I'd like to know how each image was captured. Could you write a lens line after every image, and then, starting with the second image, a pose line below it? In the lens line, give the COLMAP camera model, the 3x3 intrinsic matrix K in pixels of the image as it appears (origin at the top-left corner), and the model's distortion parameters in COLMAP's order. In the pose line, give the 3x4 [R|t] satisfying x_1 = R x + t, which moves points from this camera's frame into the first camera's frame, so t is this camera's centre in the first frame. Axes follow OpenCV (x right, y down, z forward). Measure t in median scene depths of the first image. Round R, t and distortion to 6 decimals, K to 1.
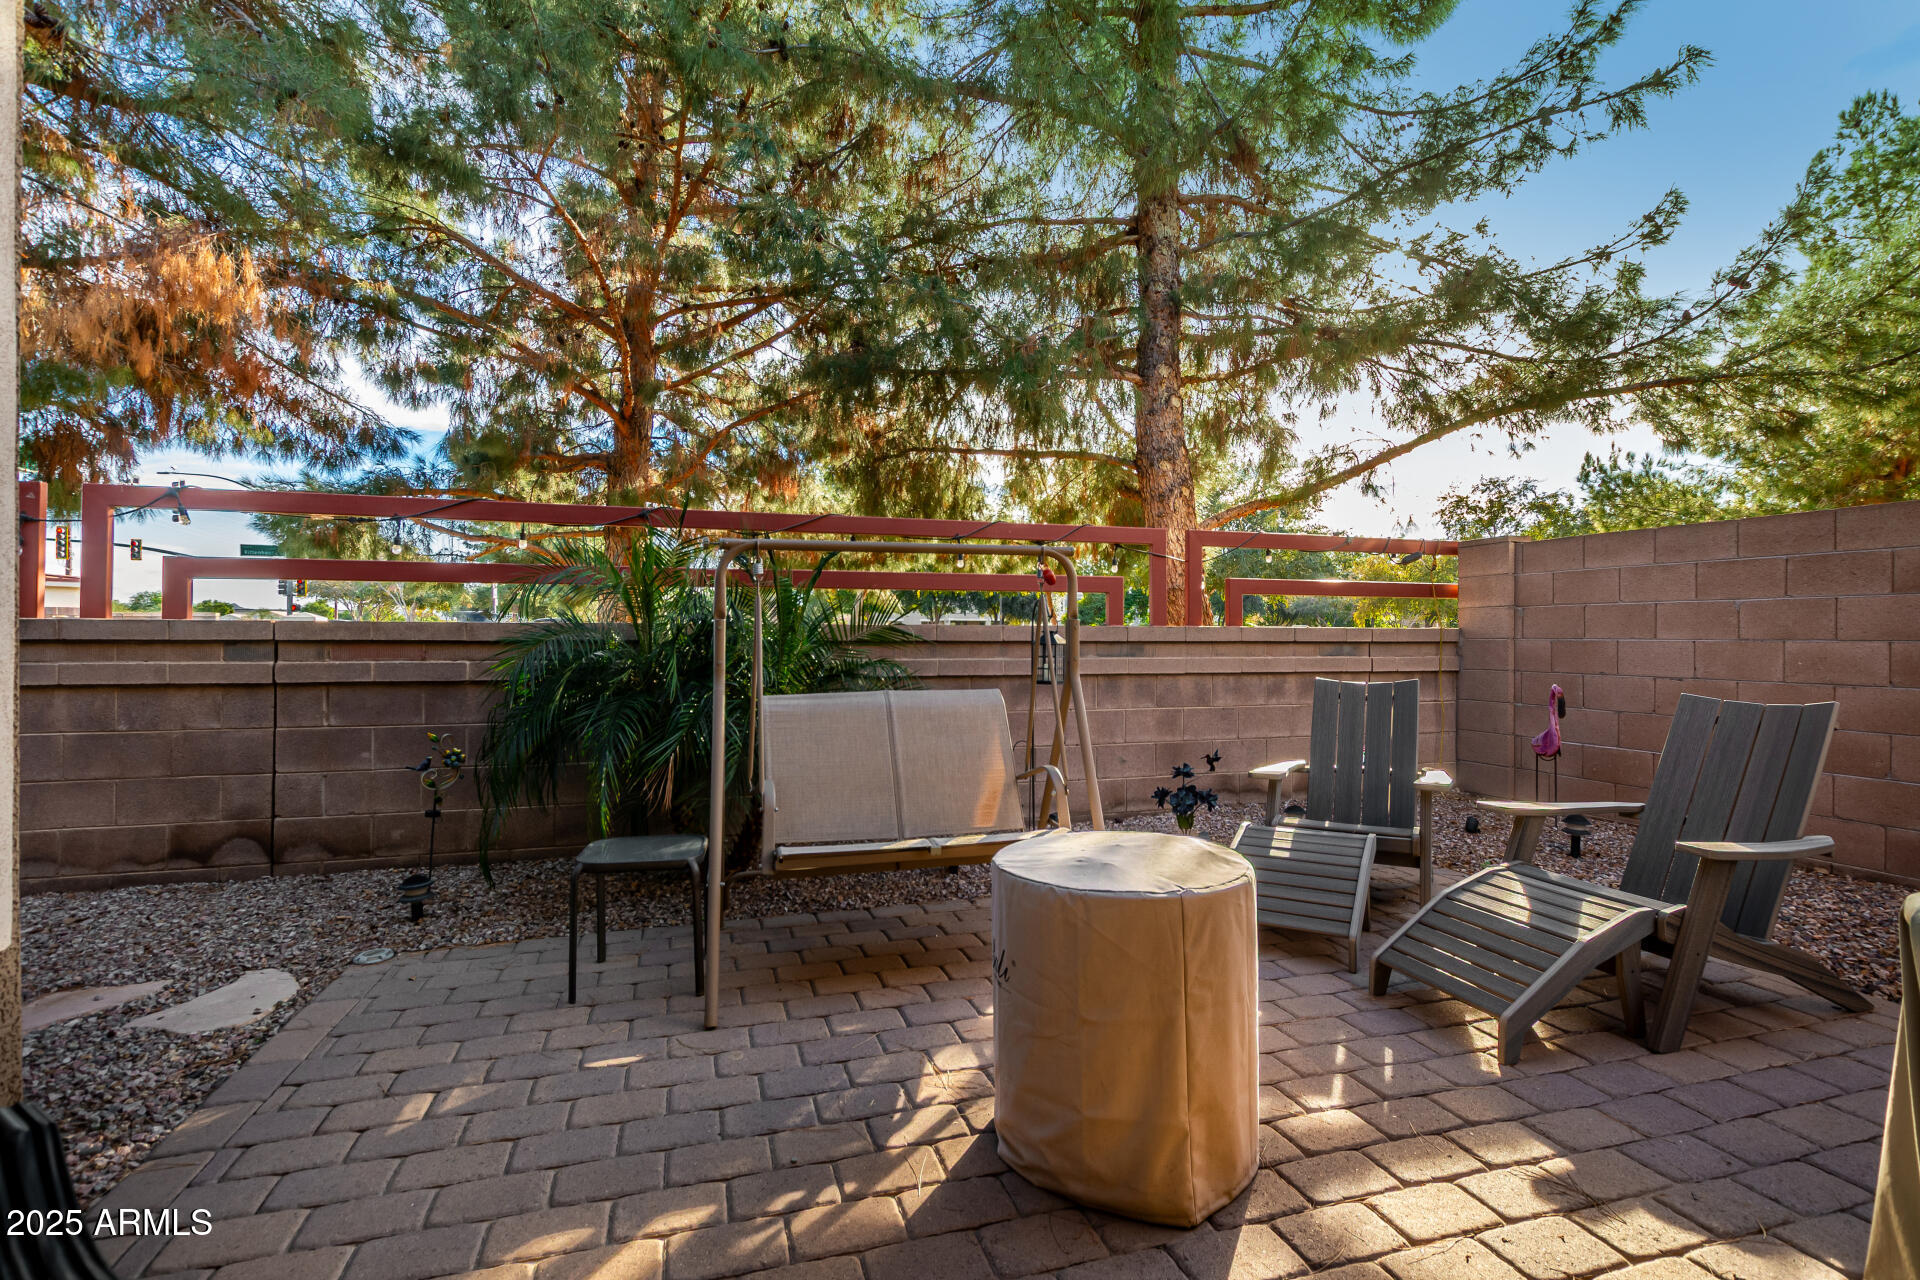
lens RADIAL K [[914.7, 0, 953.3], [0, 914.7, 639.4], [0, 0, 1]] dist [0.002167, 0.000826]
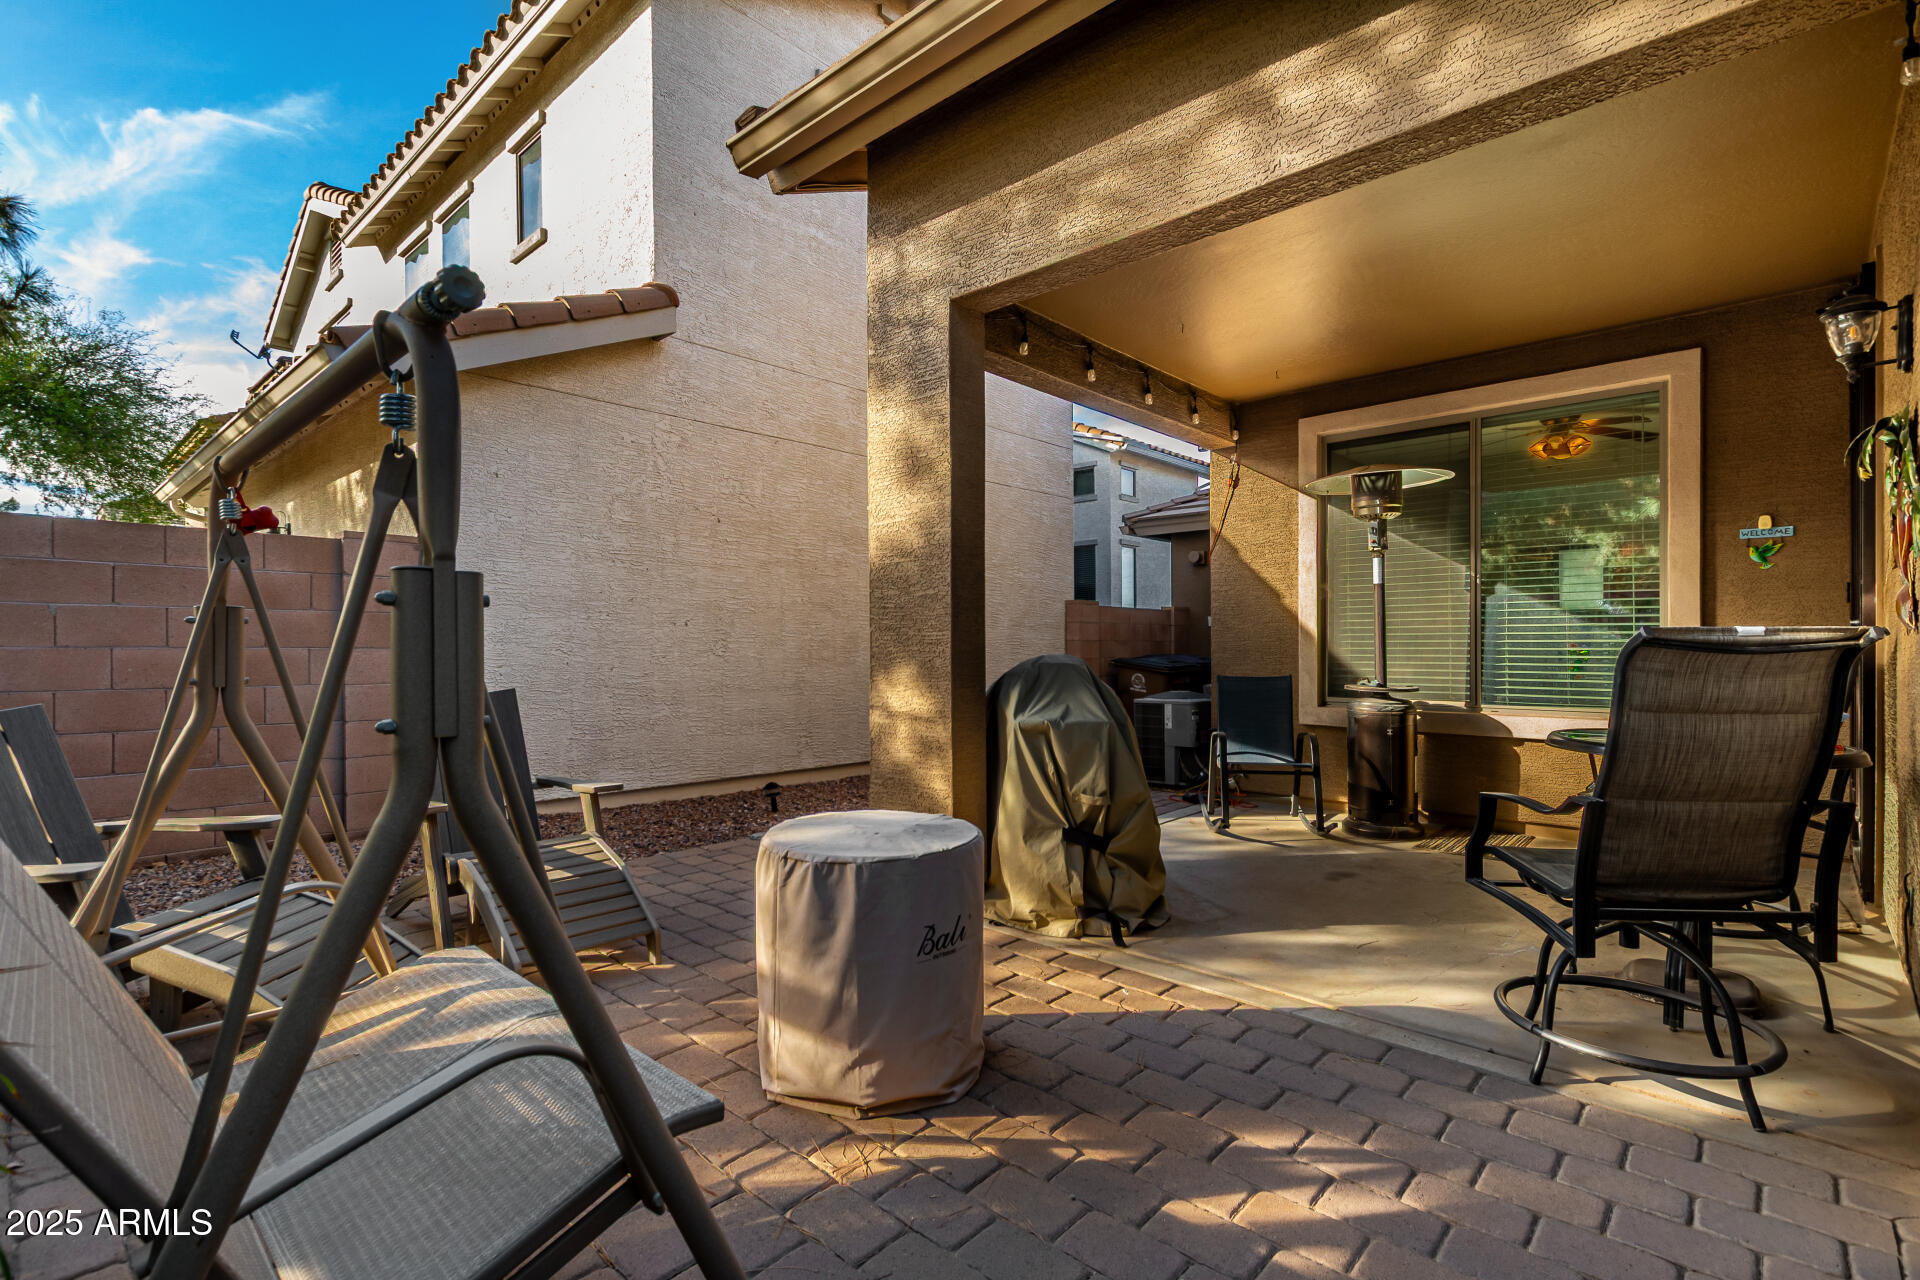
lens RADIAL K [[914.7, 0, 960.2], [0, 914.7, 646.4], [0, 0, 1]] dist [0.002167, 0.000826]
pose [[-0.506588, 0.003222, 0.862182, -0.445479], [-0.004717, 0.999968, -0.006509, 0.002195], [-0.862176, -0.007364, -0.506556, 0.743856]]
